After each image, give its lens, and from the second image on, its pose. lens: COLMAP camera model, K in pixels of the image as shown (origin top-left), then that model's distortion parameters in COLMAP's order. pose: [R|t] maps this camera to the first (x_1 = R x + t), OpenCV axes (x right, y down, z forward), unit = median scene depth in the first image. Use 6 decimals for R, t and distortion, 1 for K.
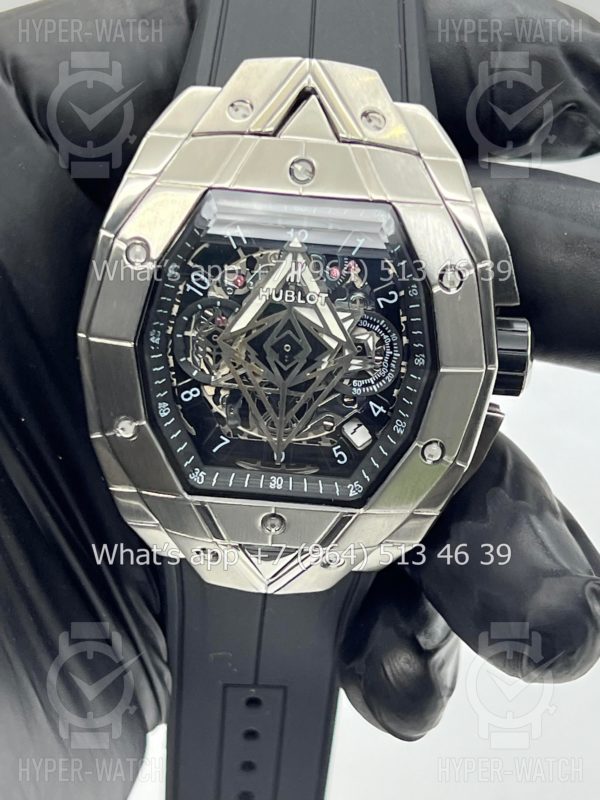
lens RADIAL K [[1770.0, 0, 294.5], [0, 1770.0, 403.1], [0, 0, 1]] dist [0.293618, 0.000000]
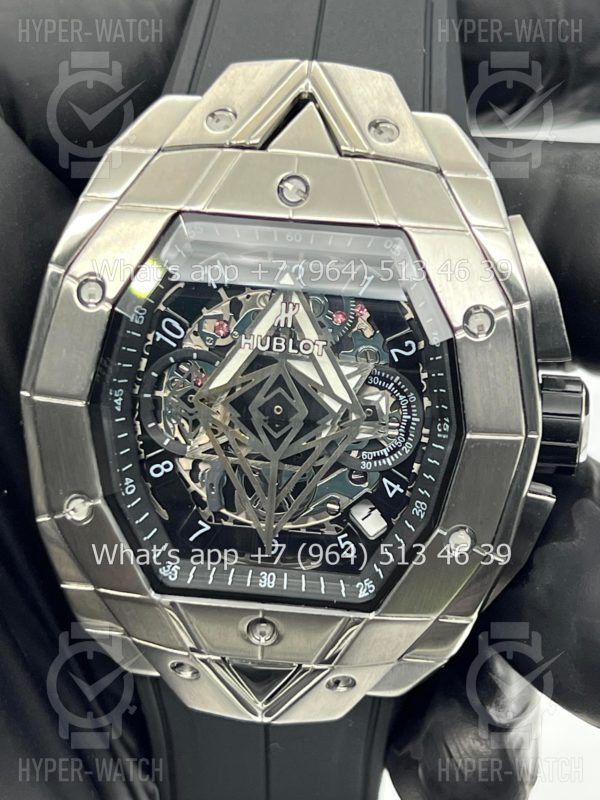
lens RADIAL K [[1770.0, 0, 306.5], [0, 1770.0, 397.8], [0, 0, 1]] dist [0.293618, 0.000000]
pose [[0.997173, 0.000105, -0.075140, 0.069179], [-0.006729, 0.996106, -0.087909, 0.034058], [0.074838, 0.088166, 0.993291, 0.198015]]
